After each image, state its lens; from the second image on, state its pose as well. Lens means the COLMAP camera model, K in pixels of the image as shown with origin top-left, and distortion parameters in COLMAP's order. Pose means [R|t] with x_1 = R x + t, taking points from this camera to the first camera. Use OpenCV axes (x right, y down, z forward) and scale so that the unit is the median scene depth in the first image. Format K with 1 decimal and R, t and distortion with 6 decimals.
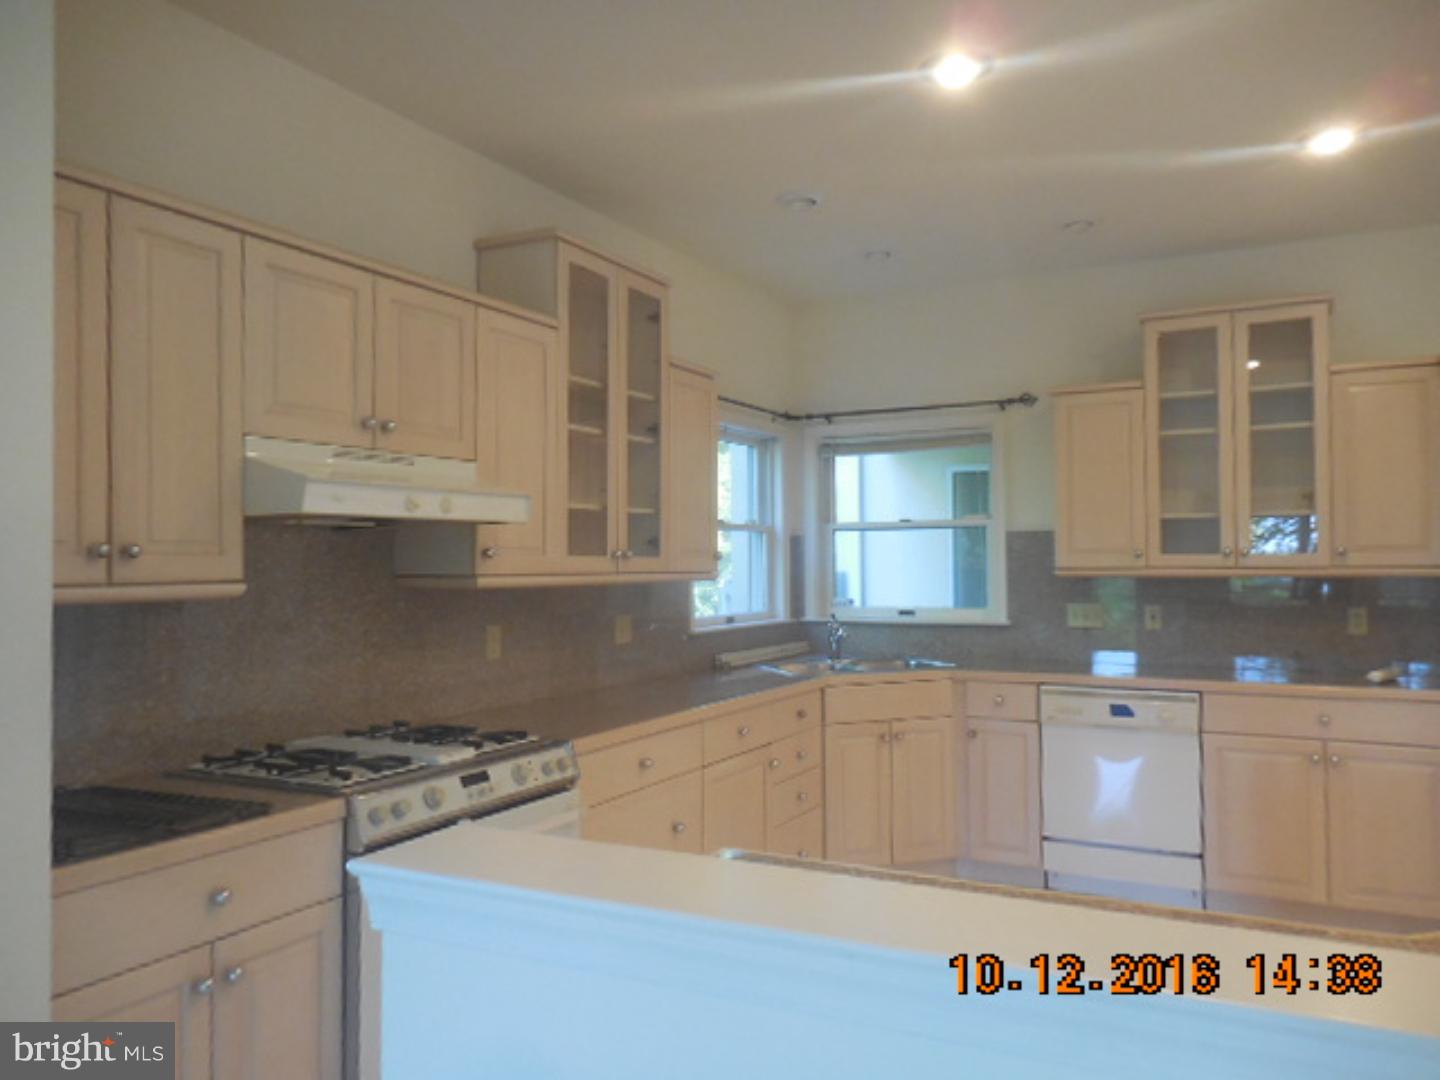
lens RADIAL K [[1075.4, 0, 728.7], [0, 1075.4, 539.2], [0, 0, 1]] dist [0.000890, -0.009887]
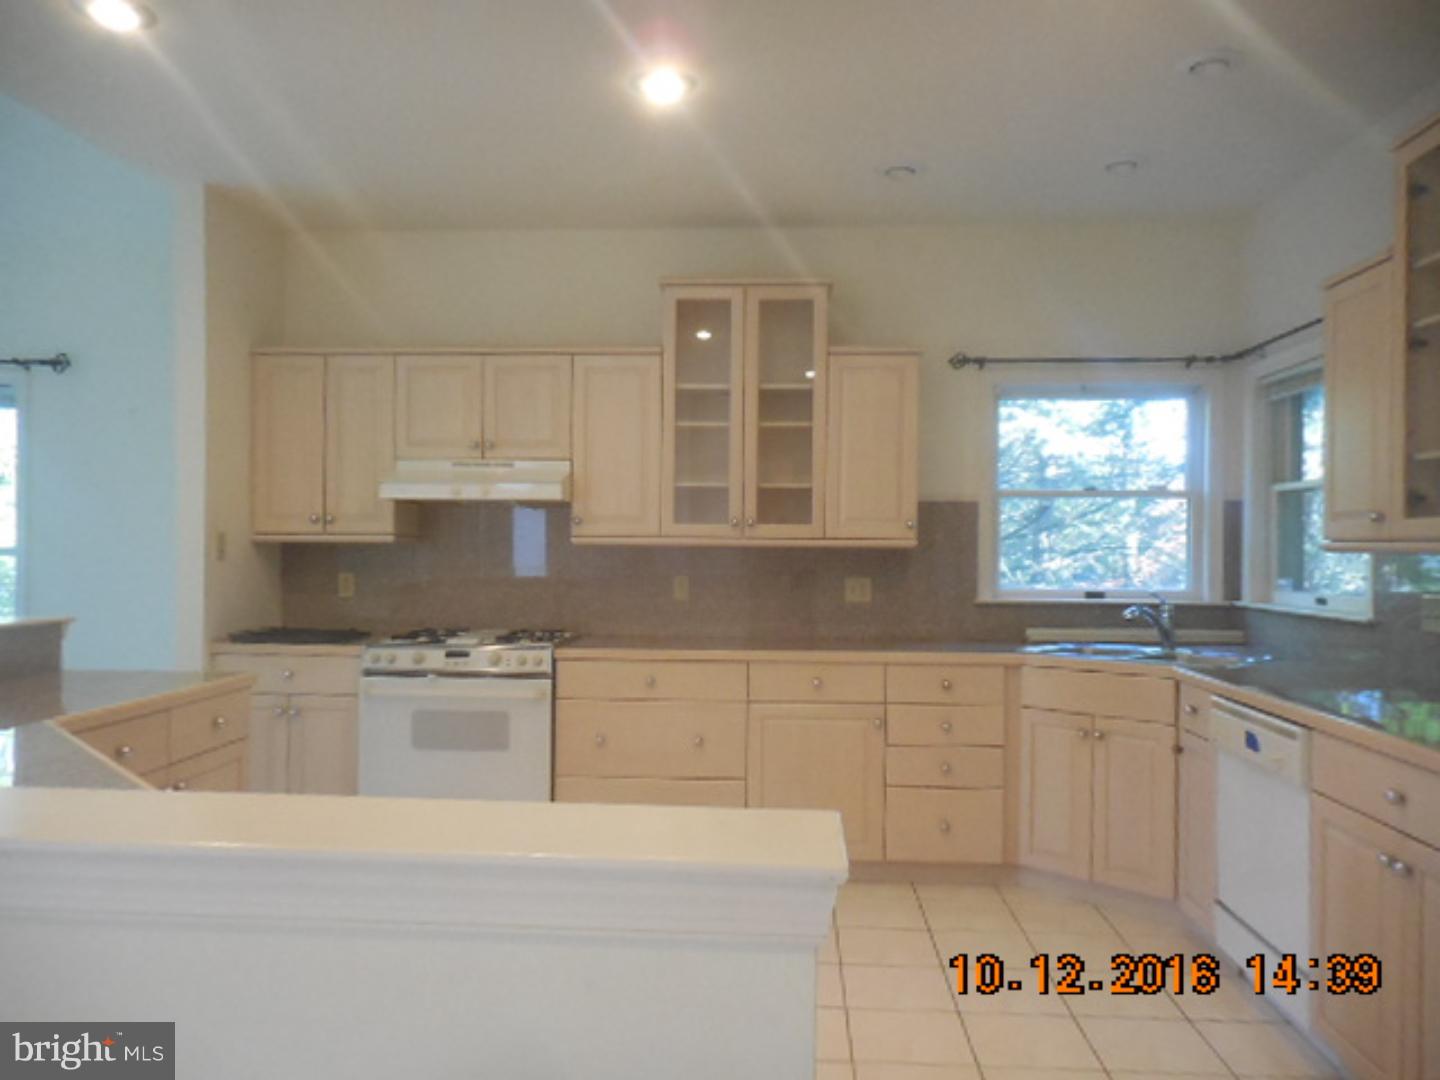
lens RADIAL K [[1075.4, 0, 732.3], [0, 1075.4, 539.2], [0, 0, 1]] dist [0.000890, -0.009887]
pose [[0.416855, 0.015736, -0.908837, 0.877162], [0.008798, 0.999733, 0.021345, 0.006278], [0.908930, -0.016894, 0.416605, 0.414009]]
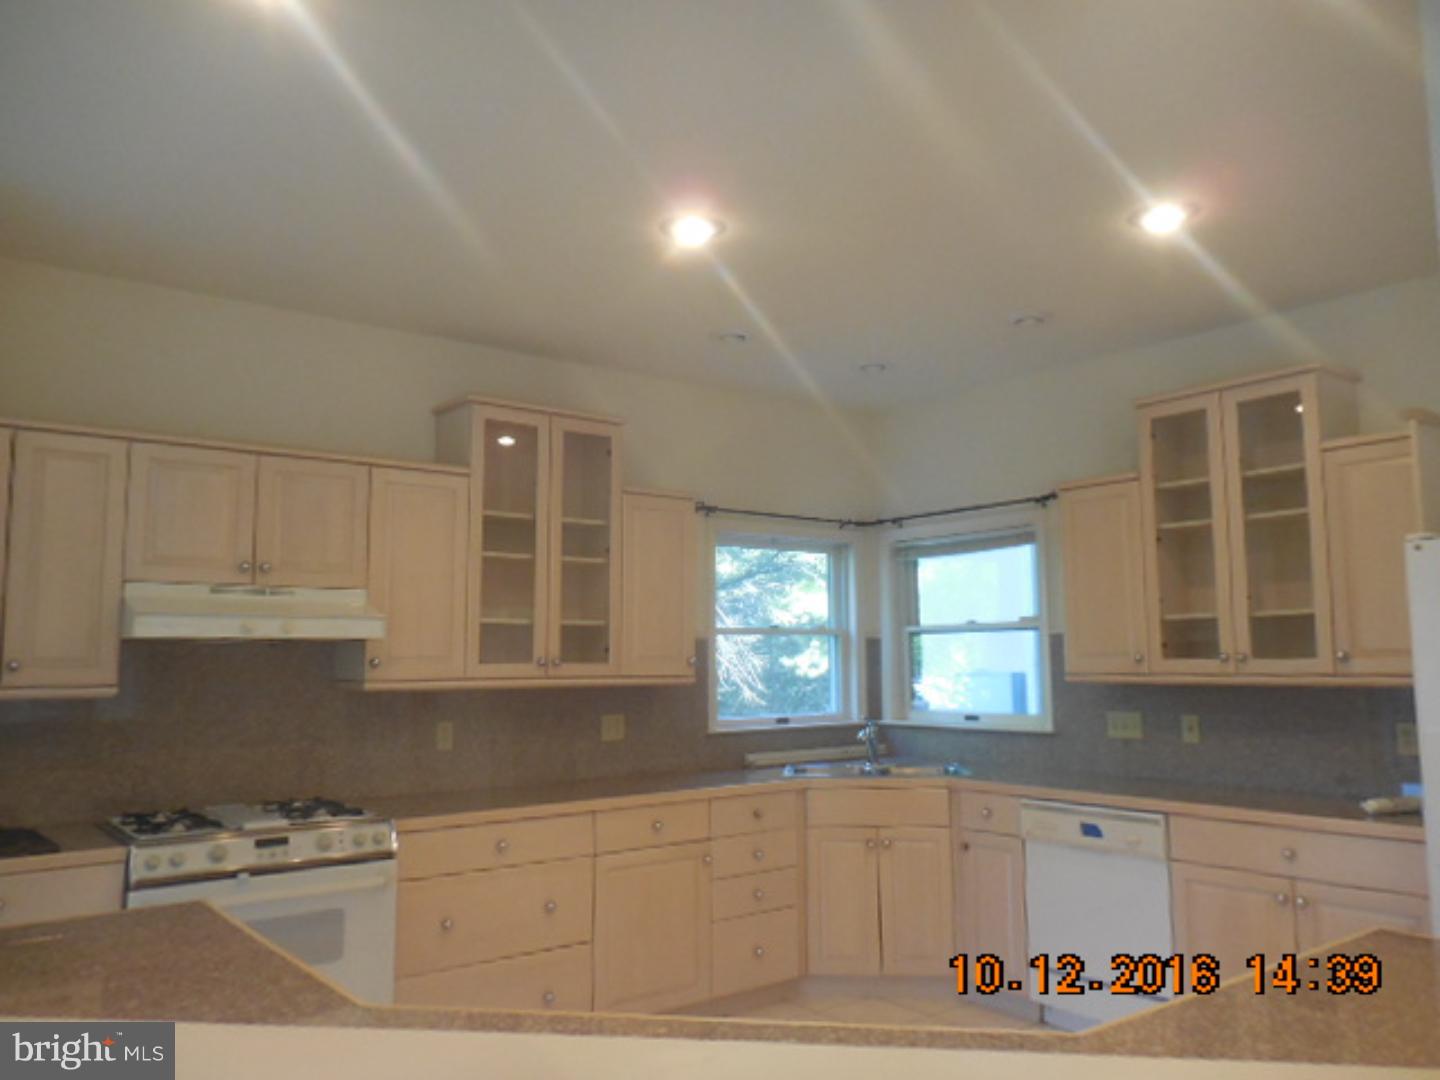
lens RADIAL K [[1075.4, 0, 731.6], [0, 1075.4, 537.7], [0, 0, 1]] dist [0.000890, -0.009887]
pose [[0.915786, -0.045638, -0.399066, 0.473012], [0.009855, 0.995778, -0.091264, -0.009529], [0.401546, 0.079646, 0.912369, 0.014683]]
